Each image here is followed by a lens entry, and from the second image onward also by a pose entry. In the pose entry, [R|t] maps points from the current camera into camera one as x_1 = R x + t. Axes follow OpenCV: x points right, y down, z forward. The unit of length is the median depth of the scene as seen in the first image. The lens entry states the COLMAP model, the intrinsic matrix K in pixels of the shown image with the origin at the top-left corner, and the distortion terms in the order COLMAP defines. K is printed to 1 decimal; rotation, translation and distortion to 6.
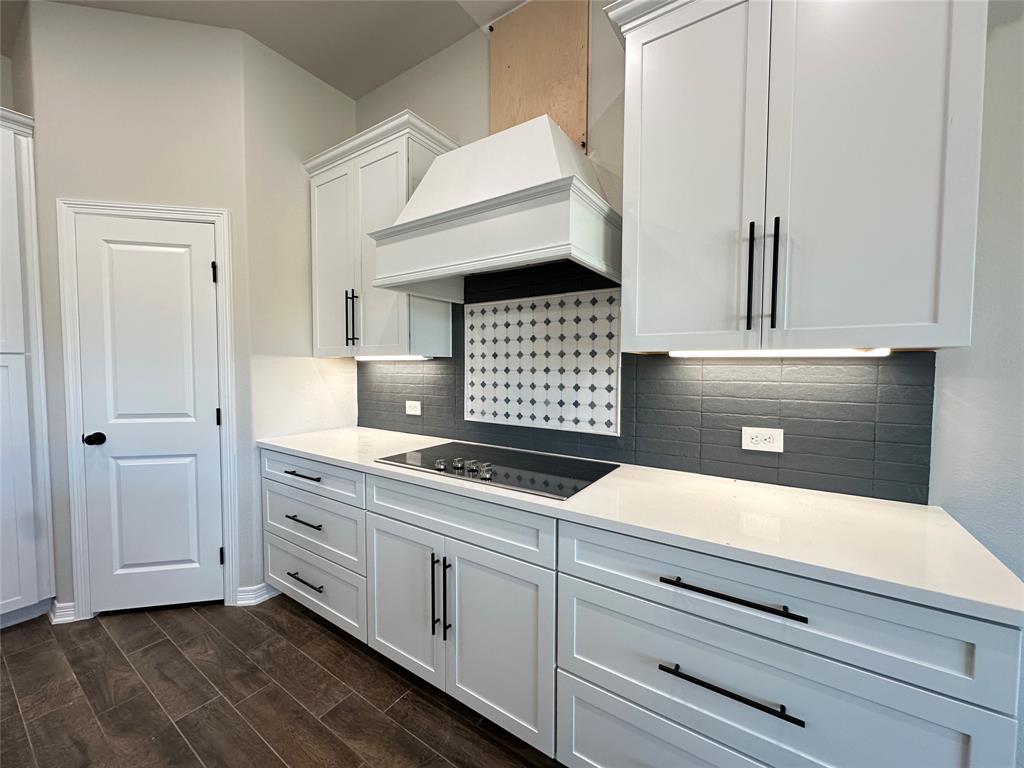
lens RADIAL K [[407.1, 0, 512.0], [0, 407.1, 384.0], [0, 0, 1]] dist [-0.001010, 0.000704]
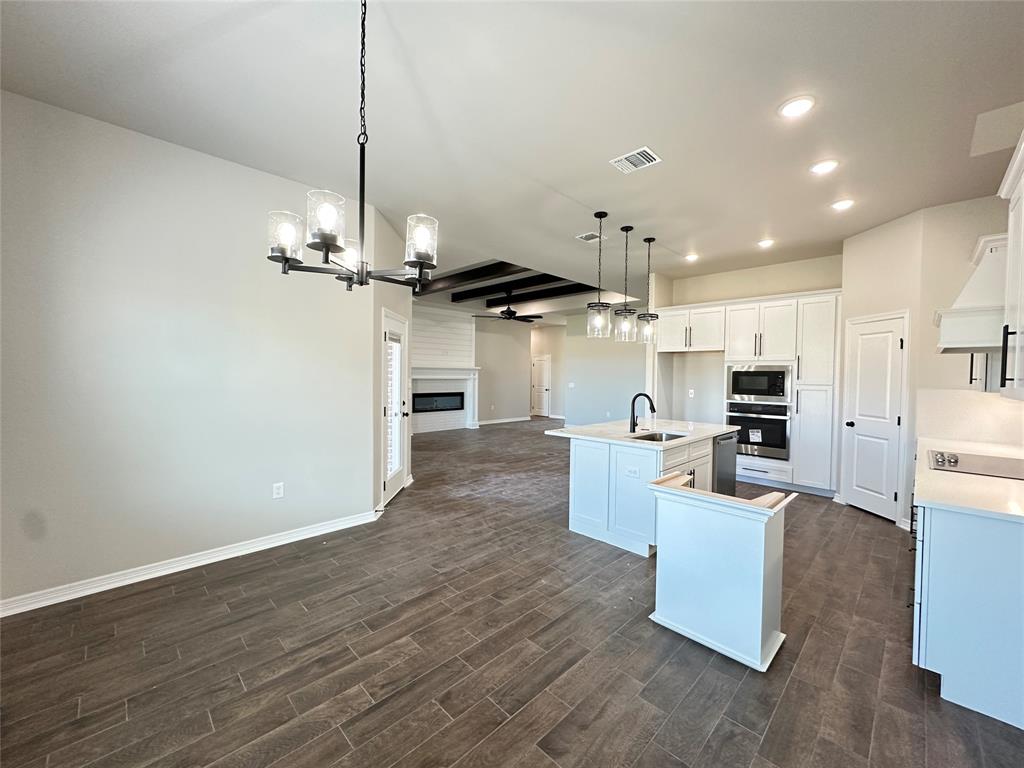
lens RADIAL K [[407.1, 0, 512.0], [0, 407.1, 384.0], [0, 0, 1]] dist [-0.001010, 0.000704]
pose [[-0.191762, 0.019395, -0.981250, 1.629209], [-0.056423, 0.997933, 0.030751, -0.051044], [0.979818, 0.061262, -0.190271, -0.436615]]
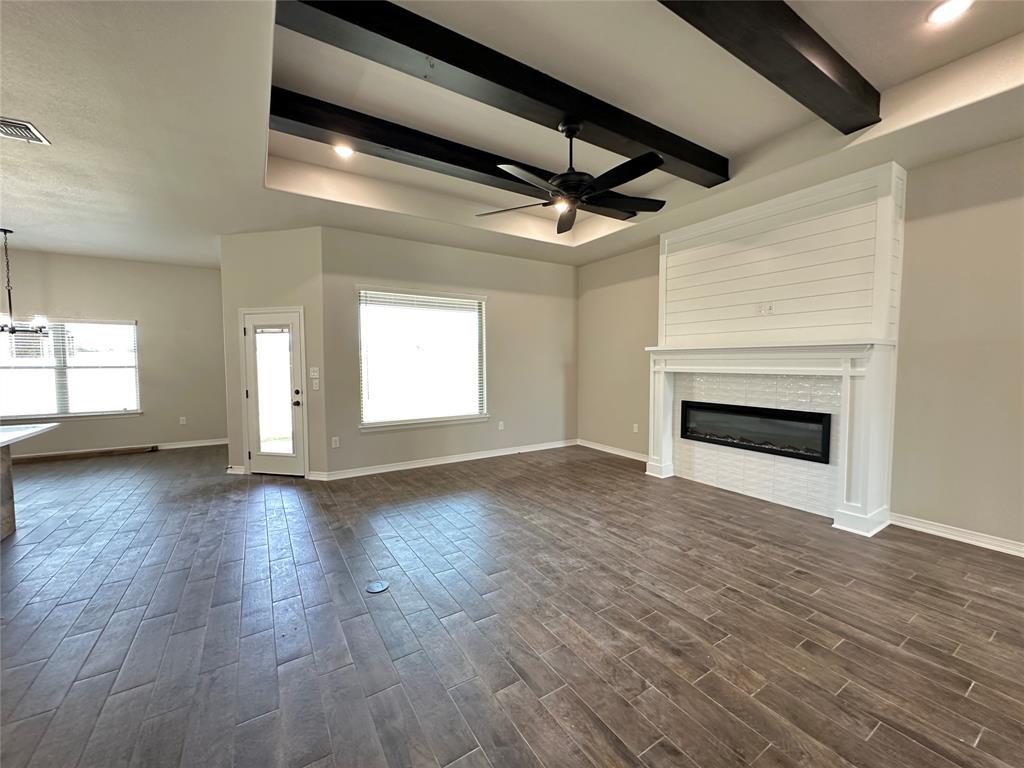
lens RADIAL K [[407.1, 0, 512.0], [0, 407.1, 384.0], [0, 0, 1]] dist [-0.001010, 0.000704]
pose [[-0.915786, -0.022658, 0.401027, -3.154921], [0.017277, 0.995262, 0.095686, -0.083757], [-0.401295, 0.094556, -0.911055, 0.213175]]
